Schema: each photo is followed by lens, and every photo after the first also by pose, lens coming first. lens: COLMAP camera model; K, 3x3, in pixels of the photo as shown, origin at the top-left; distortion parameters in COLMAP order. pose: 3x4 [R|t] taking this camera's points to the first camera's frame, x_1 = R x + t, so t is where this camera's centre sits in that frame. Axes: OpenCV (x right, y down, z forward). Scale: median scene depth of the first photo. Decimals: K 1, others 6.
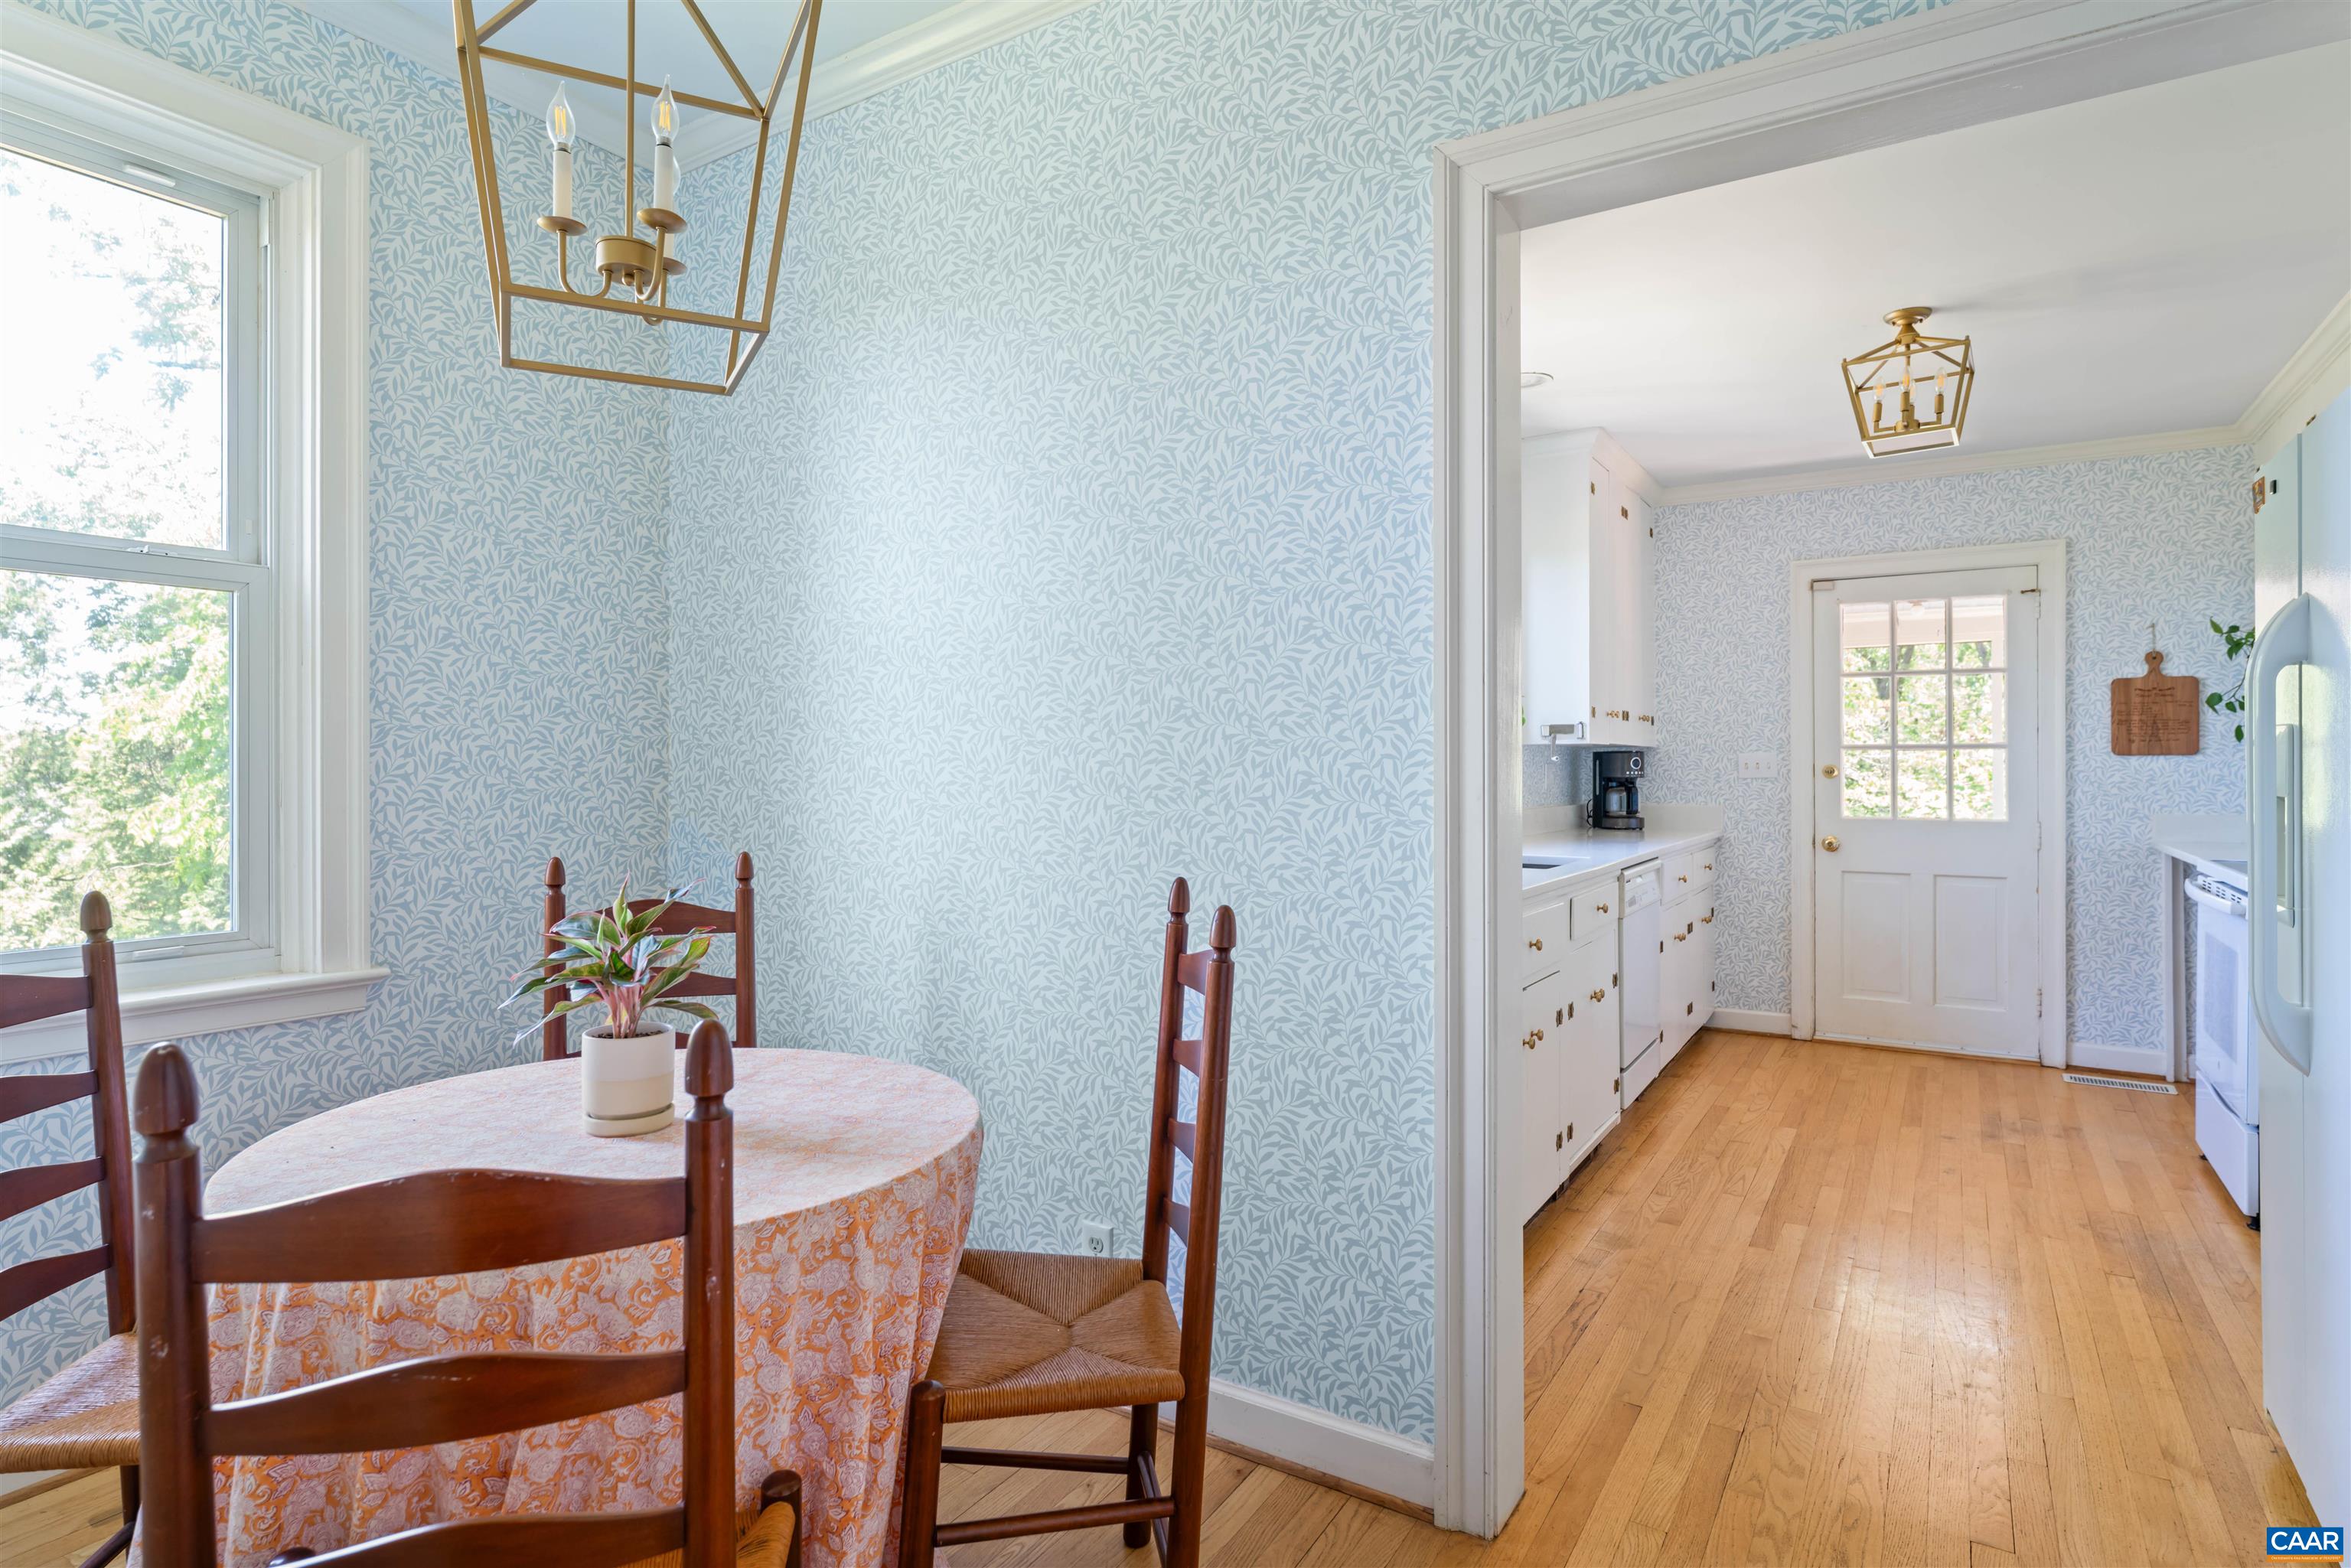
lens RADIAL K [[1213.1, 0, 1174.9], [0, 1213.1, 763.1], [0, 0, 1]] dist [0.001688, 0.000263]
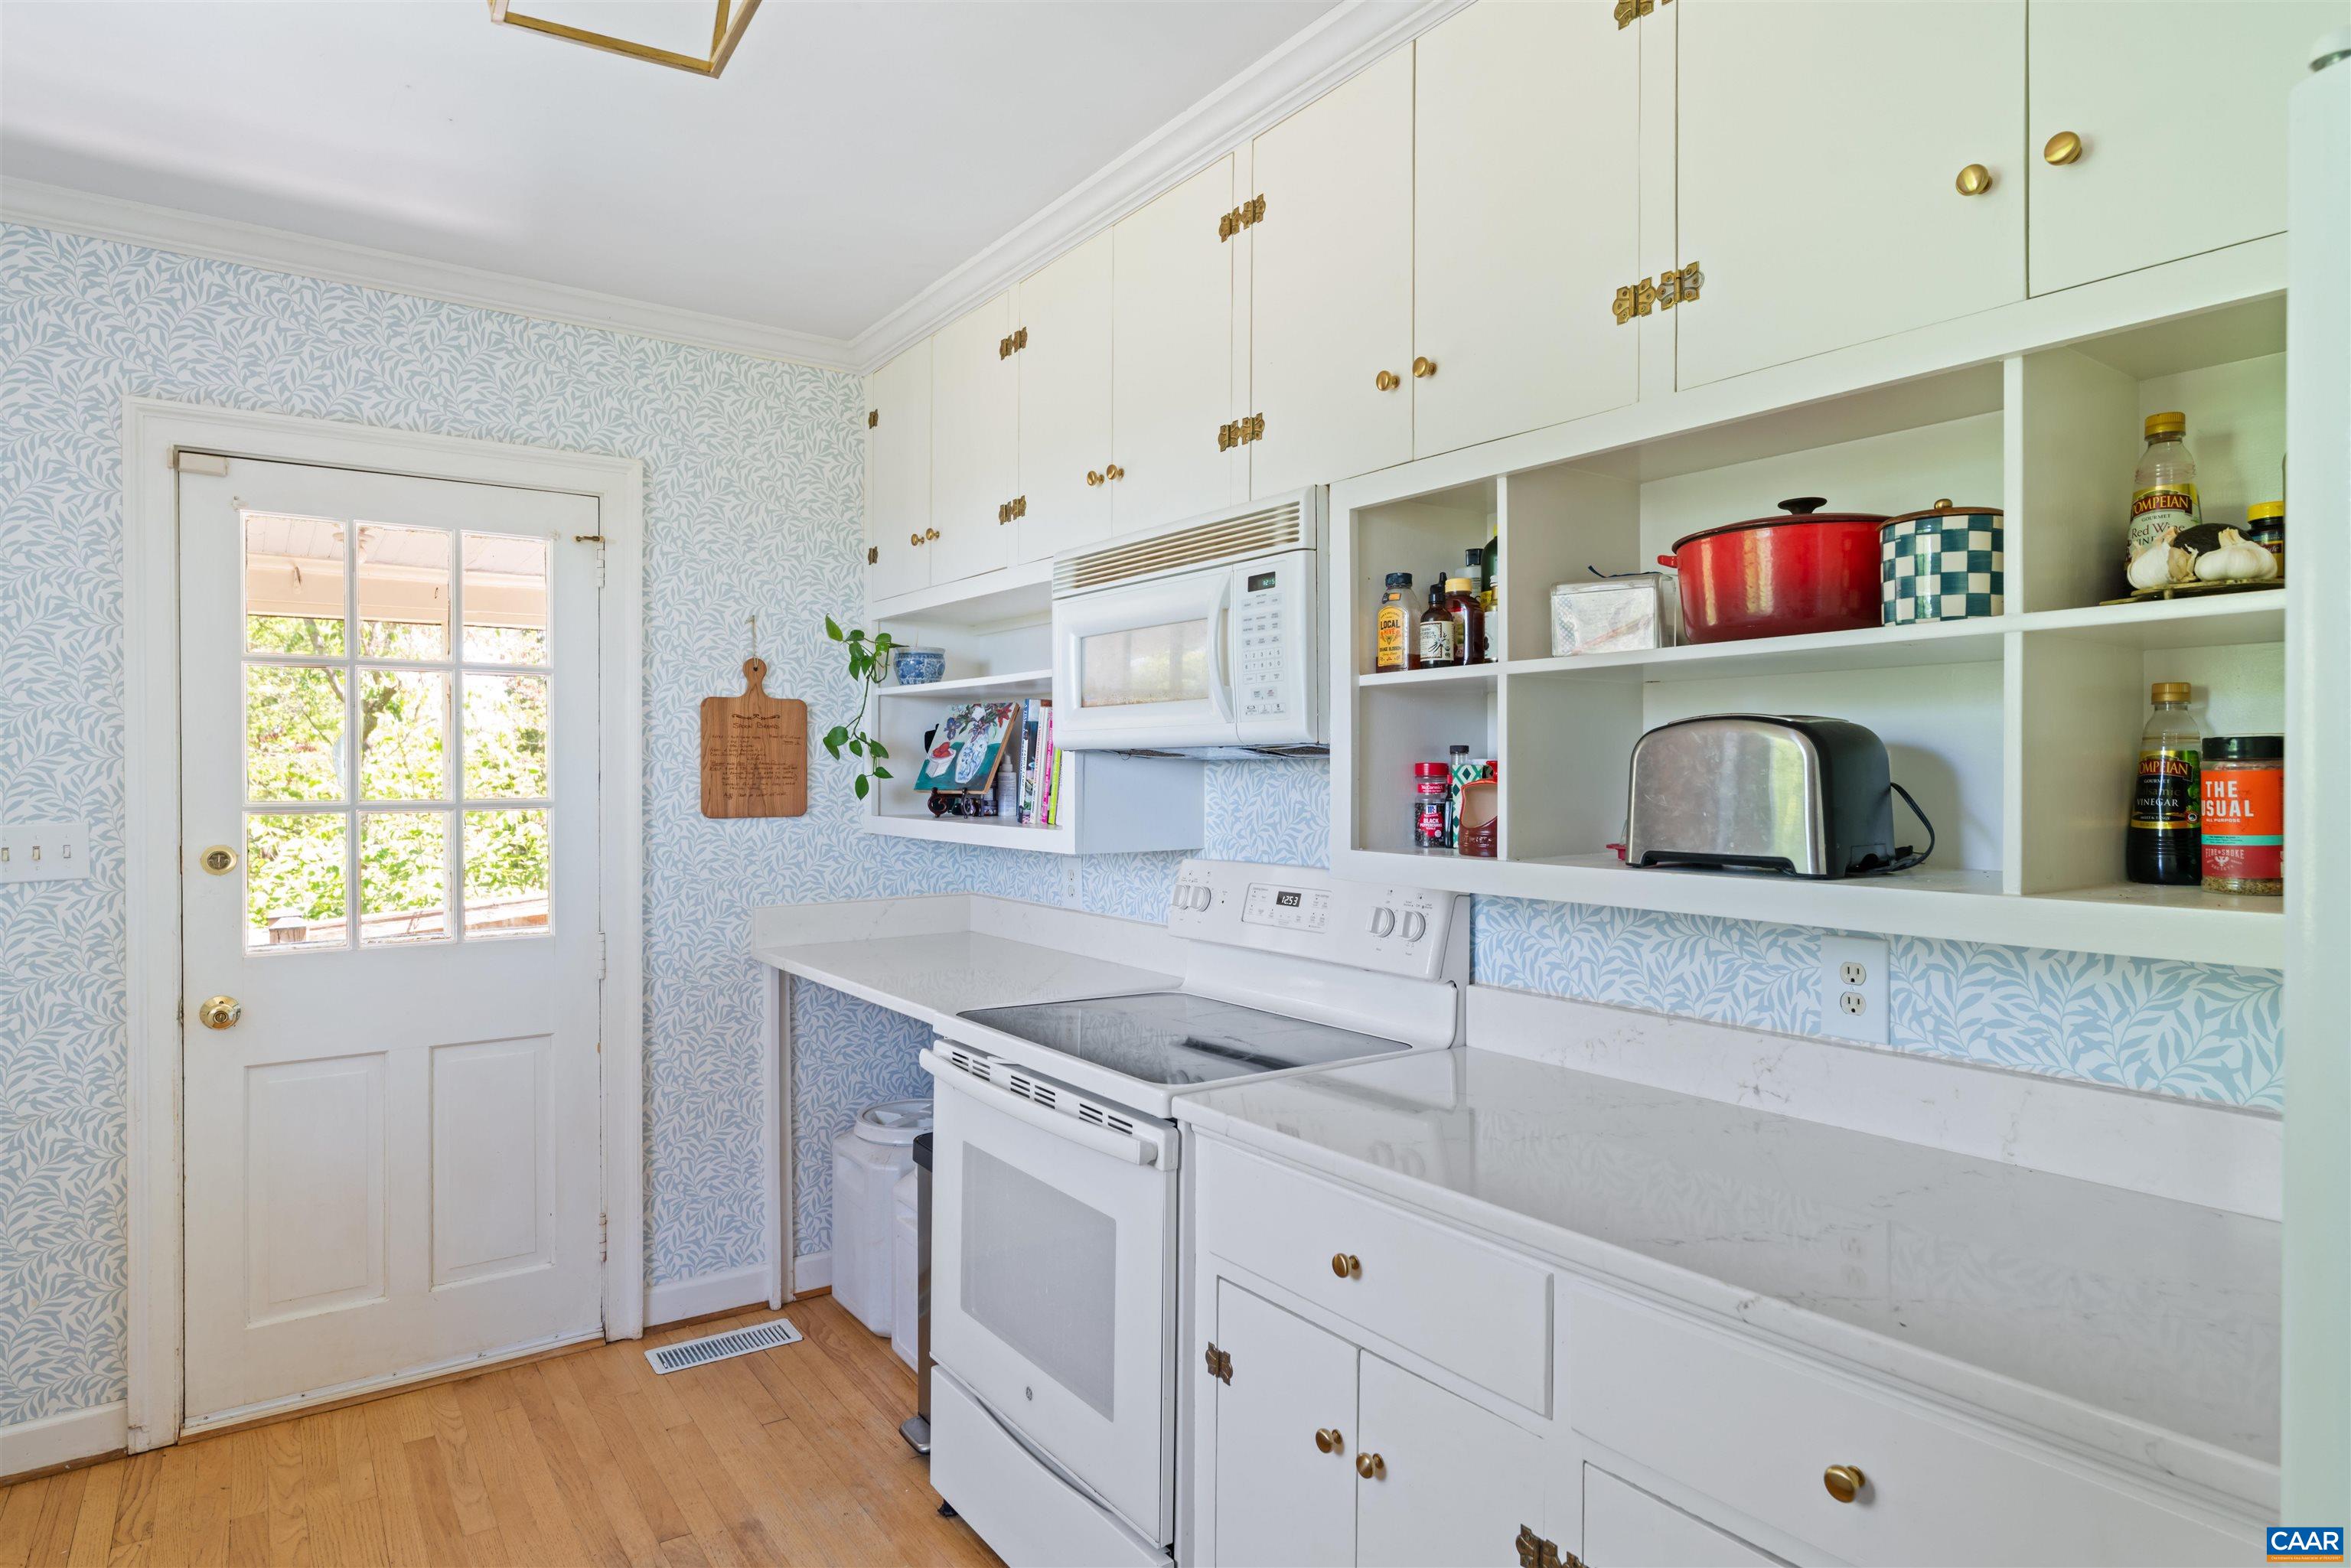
lens RADIAL K [[1331.1, 0, 1168.0], [0, 1331.1, 777.4], [0, 0, 1]] dist [0.004580, -0.002289]
pose [[0.384407, -0.005421, 0.923148, 0.221925], [-0.001670, 0.999977, 0.006567, -0.032046], [-0.923162, -0.004066, 0.384389, 0.502979]]
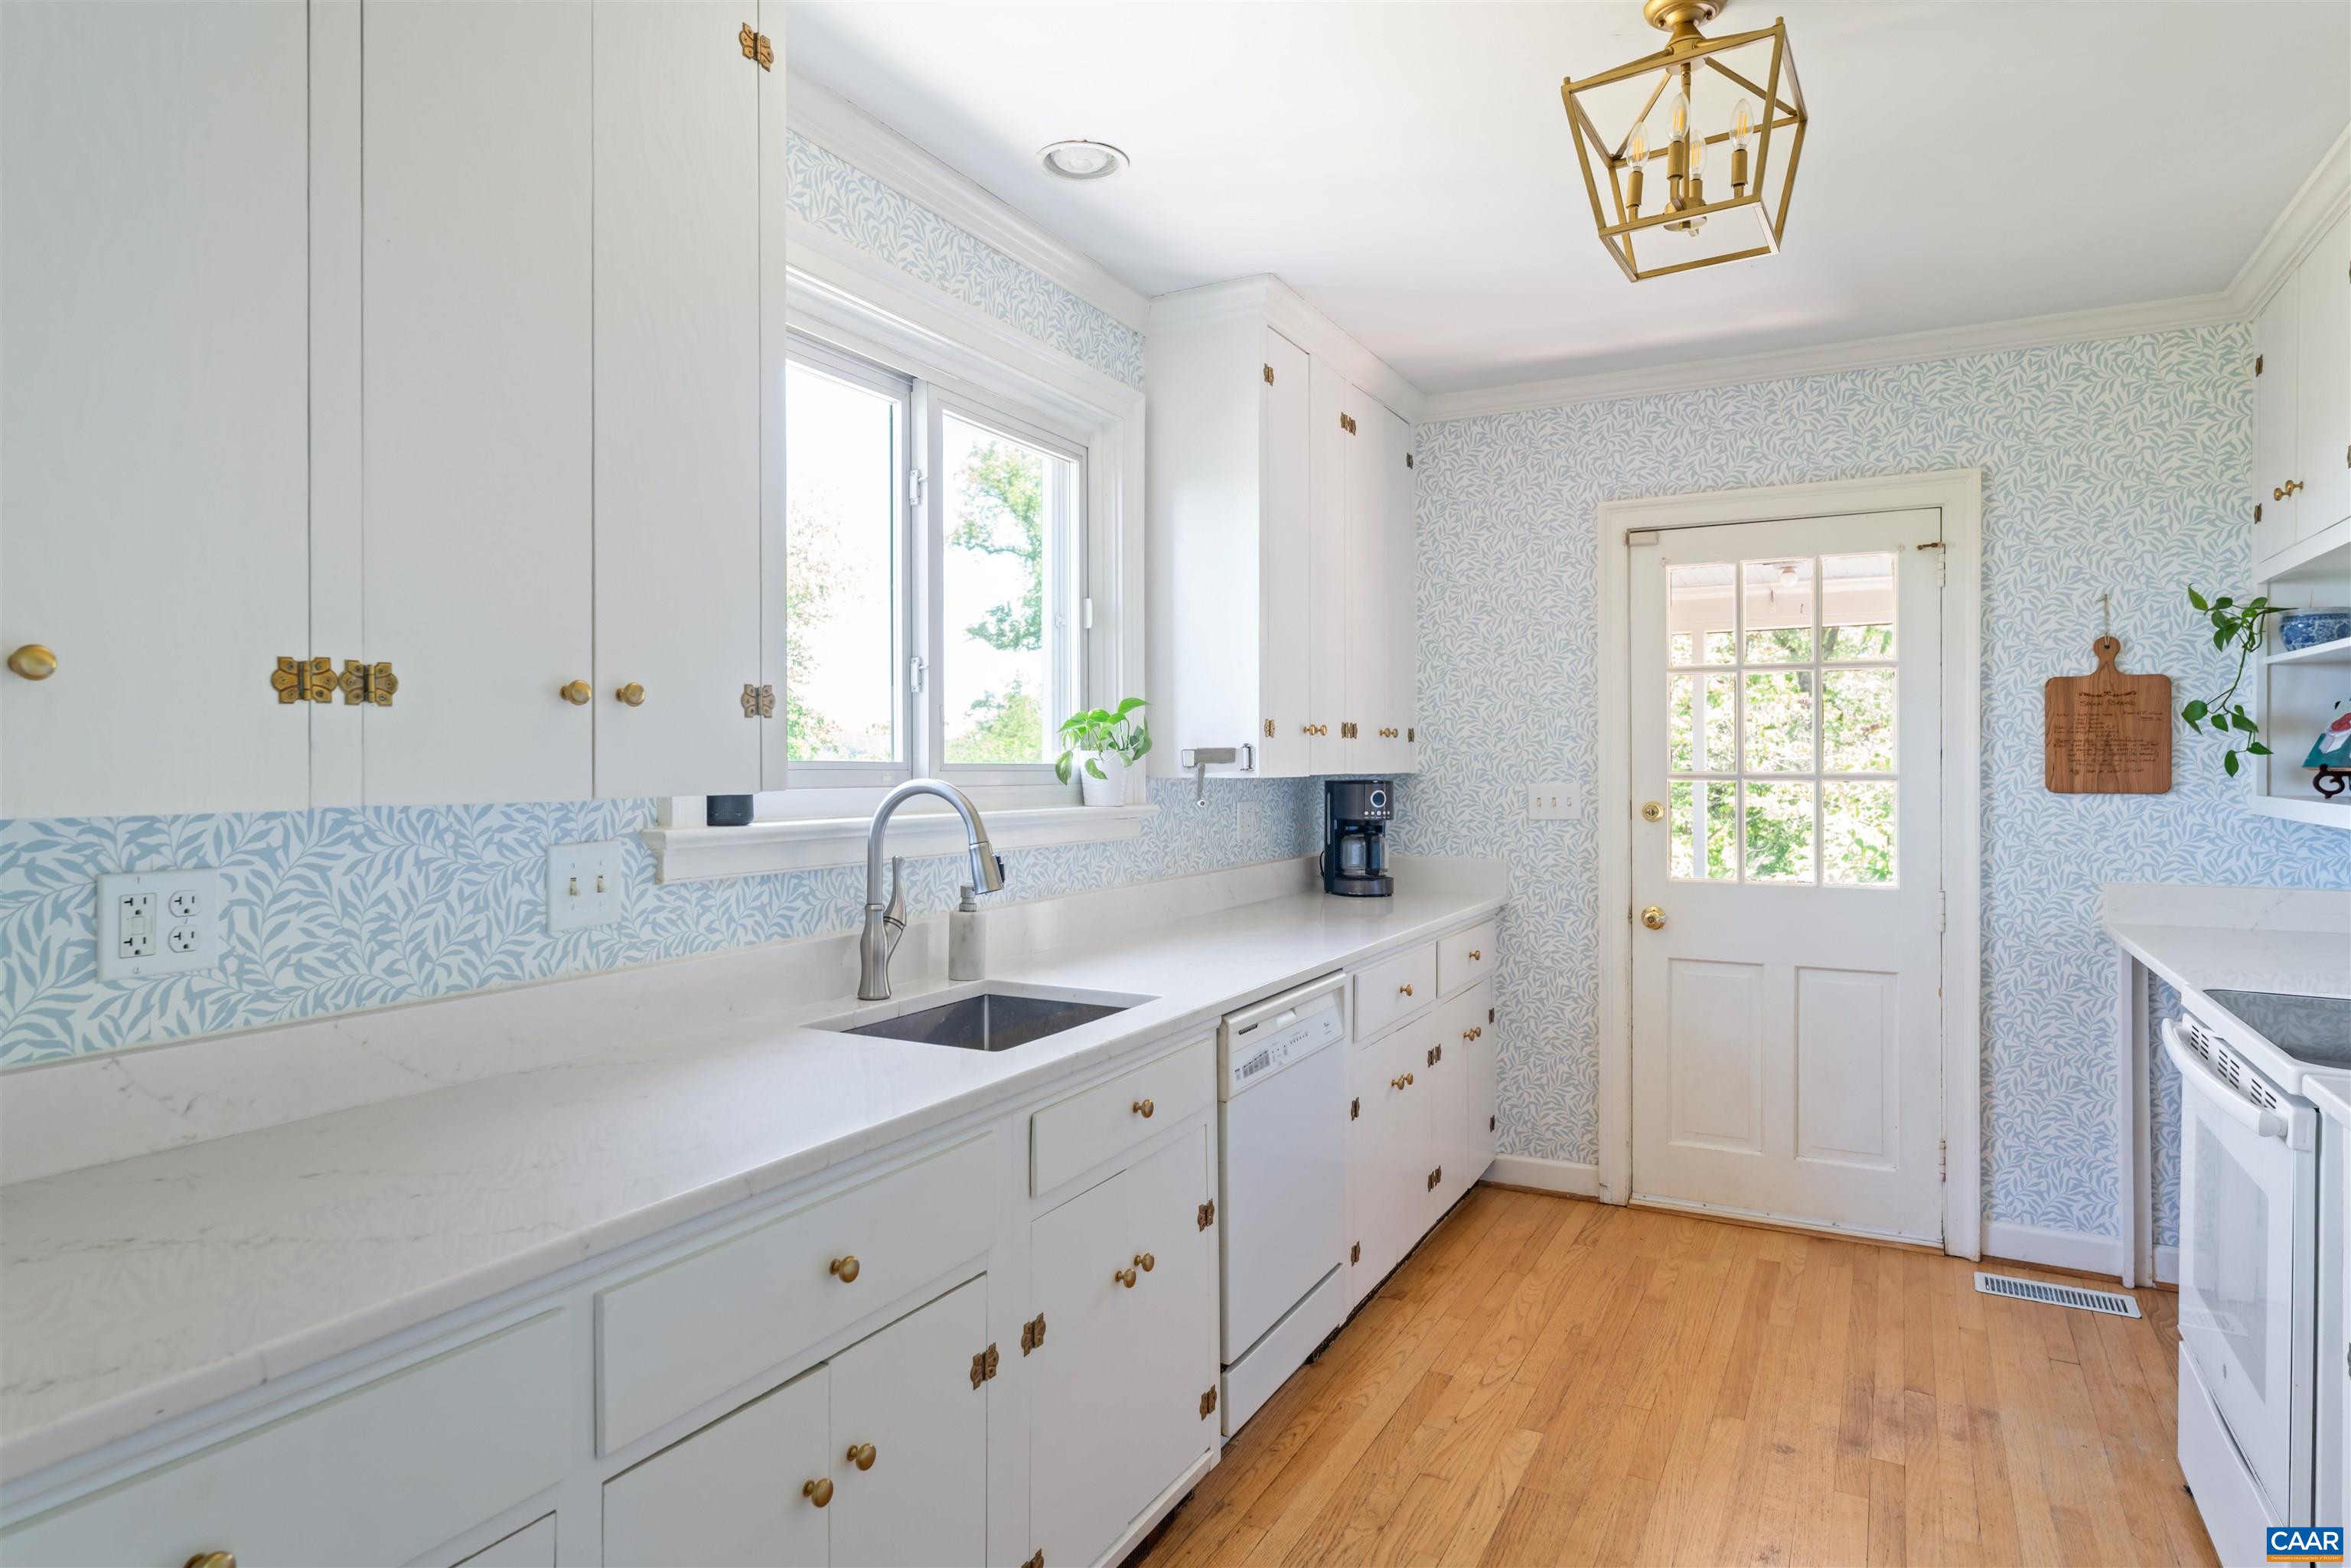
lens RADIAL K [[1331.1, 0, 1165.4], [0, 1331.1, 765.8], [0, 0, 1]] dist [0.004580, -0.002289]
pose [[0.997397, -0.001584, 0.072095, 0.234088], [0.001186, 0.999984, 0.005560, -0.025459], [-0.072103, -0.005460, 0.997382, 0.301676]]
